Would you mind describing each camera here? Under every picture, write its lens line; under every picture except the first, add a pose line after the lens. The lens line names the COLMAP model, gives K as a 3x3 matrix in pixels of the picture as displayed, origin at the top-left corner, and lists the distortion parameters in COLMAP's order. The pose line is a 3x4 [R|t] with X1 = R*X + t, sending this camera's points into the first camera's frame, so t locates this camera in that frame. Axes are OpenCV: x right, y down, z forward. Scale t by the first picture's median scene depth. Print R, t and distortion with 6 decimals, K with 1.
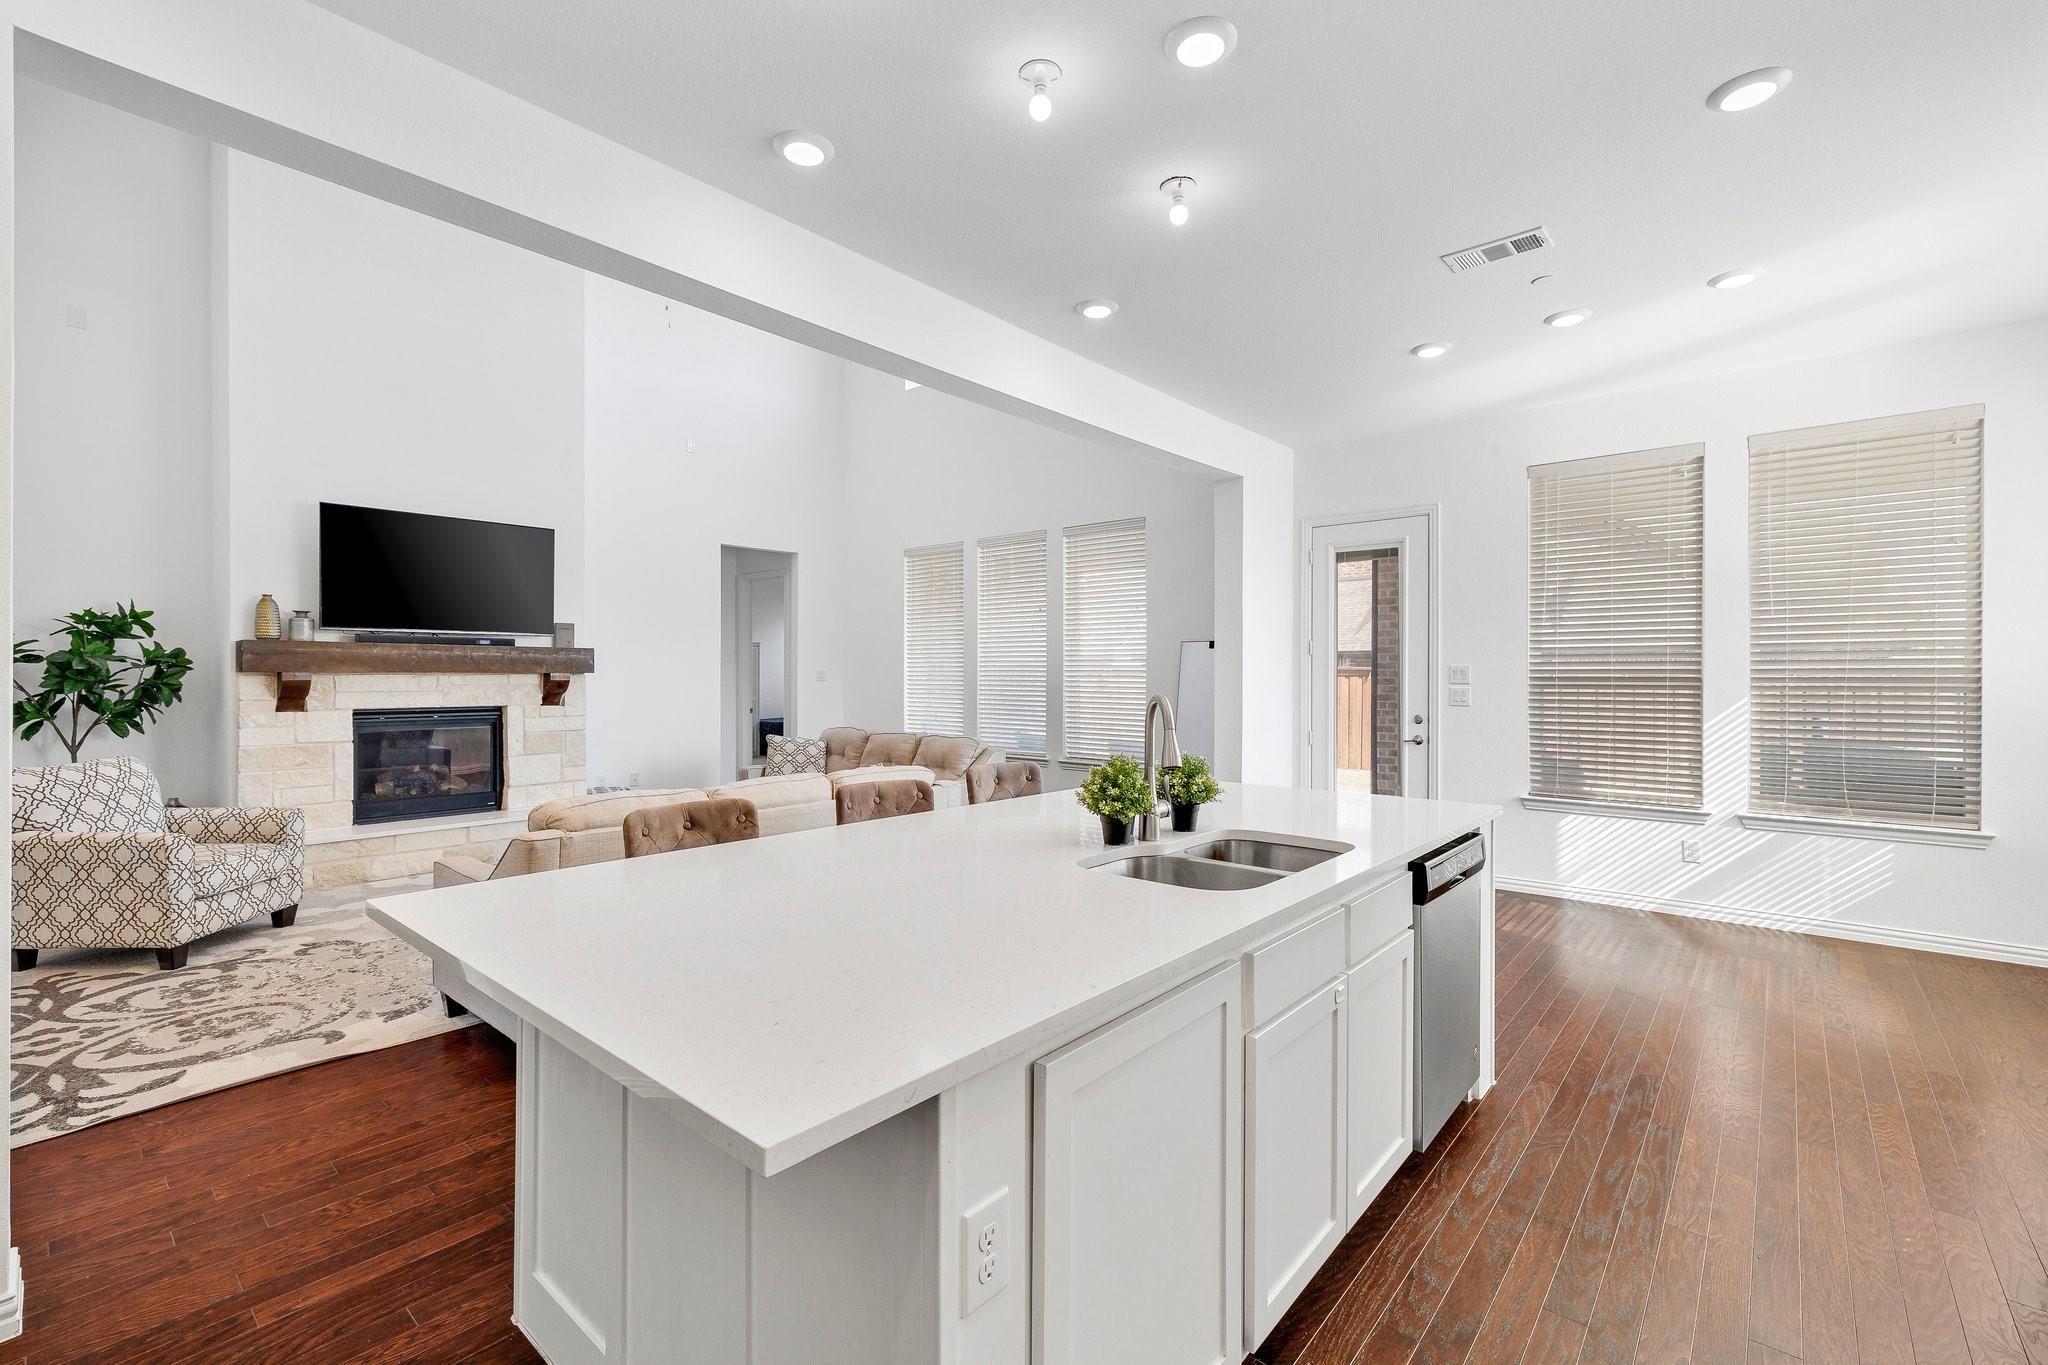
lens RADIAL K [[882.3, 0, 1024.0], [0, 882.3, 682.5], [0, 0, 1]] dist [0.002971, 0.000630]
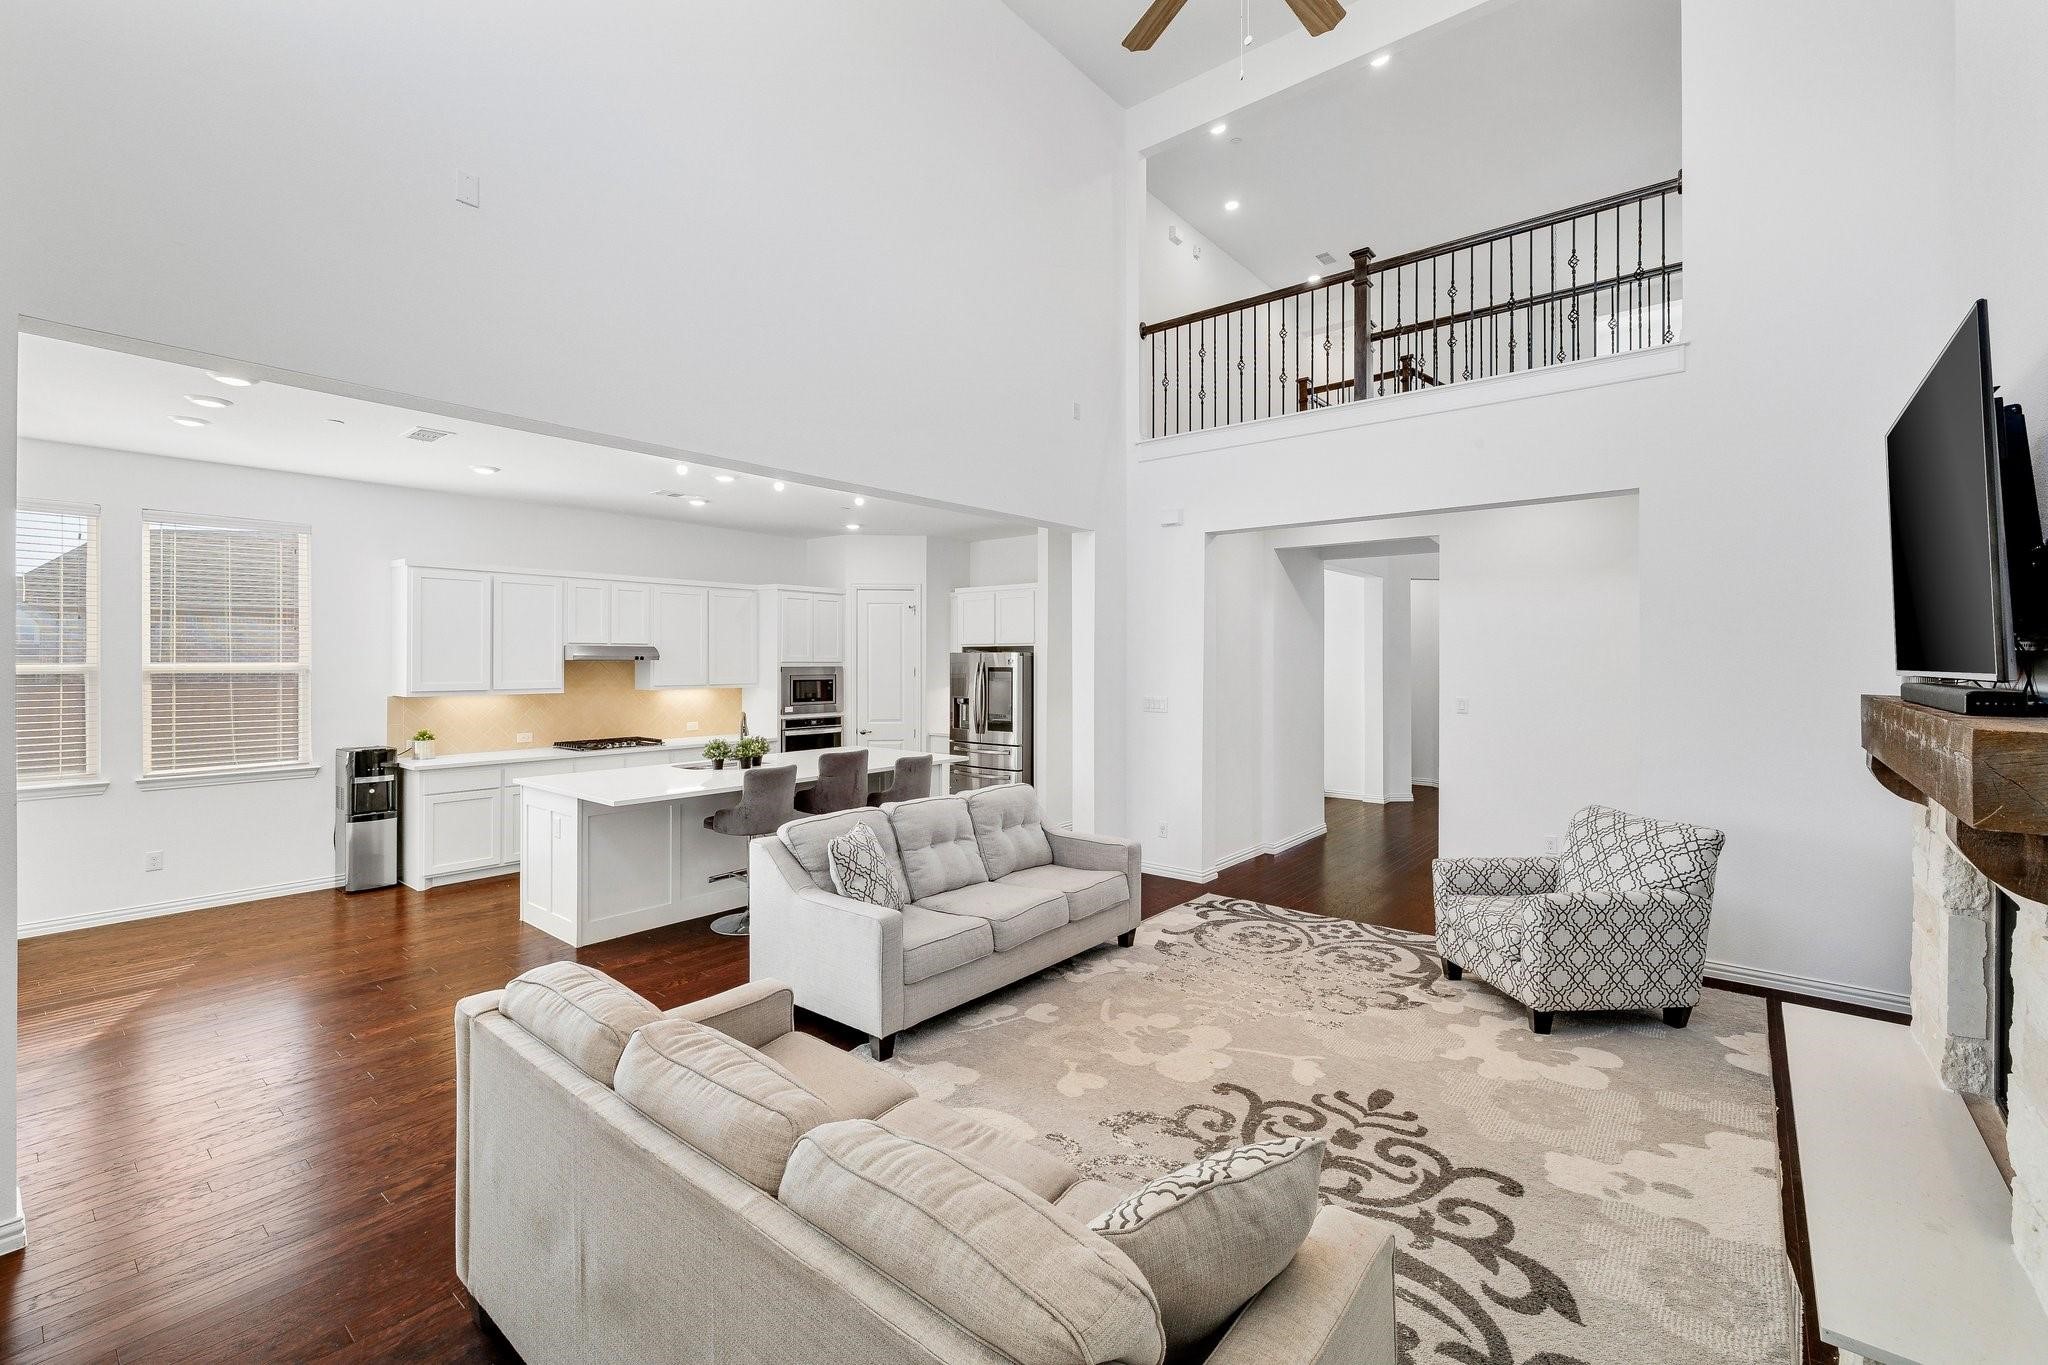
lens RADIAL K [[863.2, 0, 1015.3], [0, 863.2, 663.0], [0, 0, 1]] dist [0.002118, 0.000363]
pose [[-0.999875, -0.002528, -0.015617, -0.277012], [-0.002691, 0.999942, 0.010450, -0.072523], [0.015590, 0.010490, -0.999823, 1.560676]]
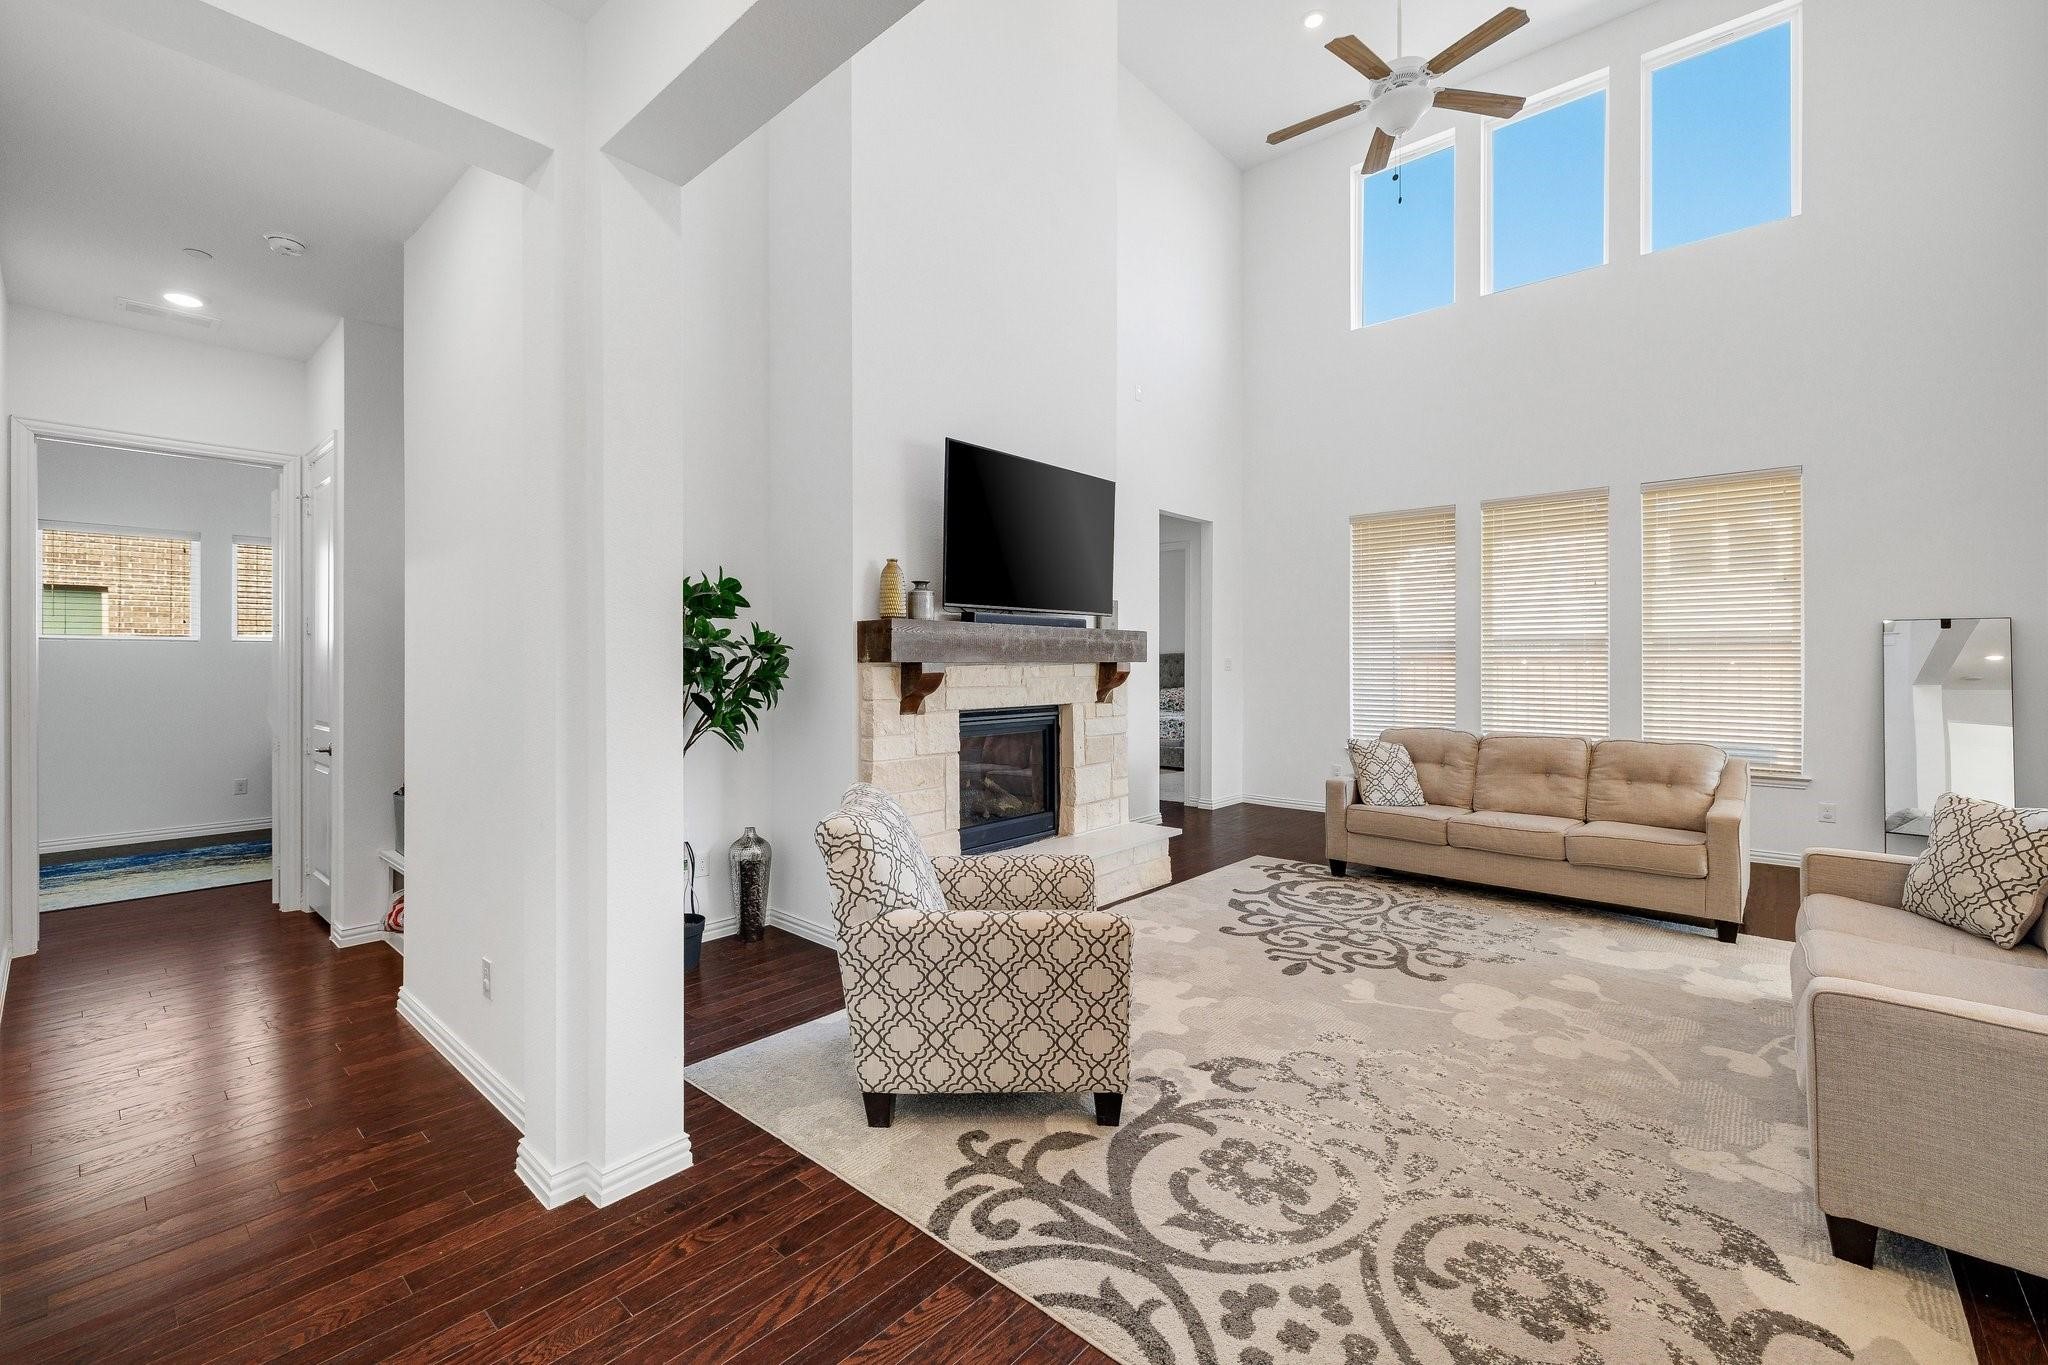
lens RADIAL K [[863.2, 0, 1015.3], [0, 863.2, 663.0], [0, 0, 1]] dist [0.002118, 0.000363]
pose [[0.999890, -0.002435, -0.014663, -0.752969], [0.002311, 0.999962, -0.008464, -0.004263], [0.014683, 0.008429, 0.999857, 0.272099]]
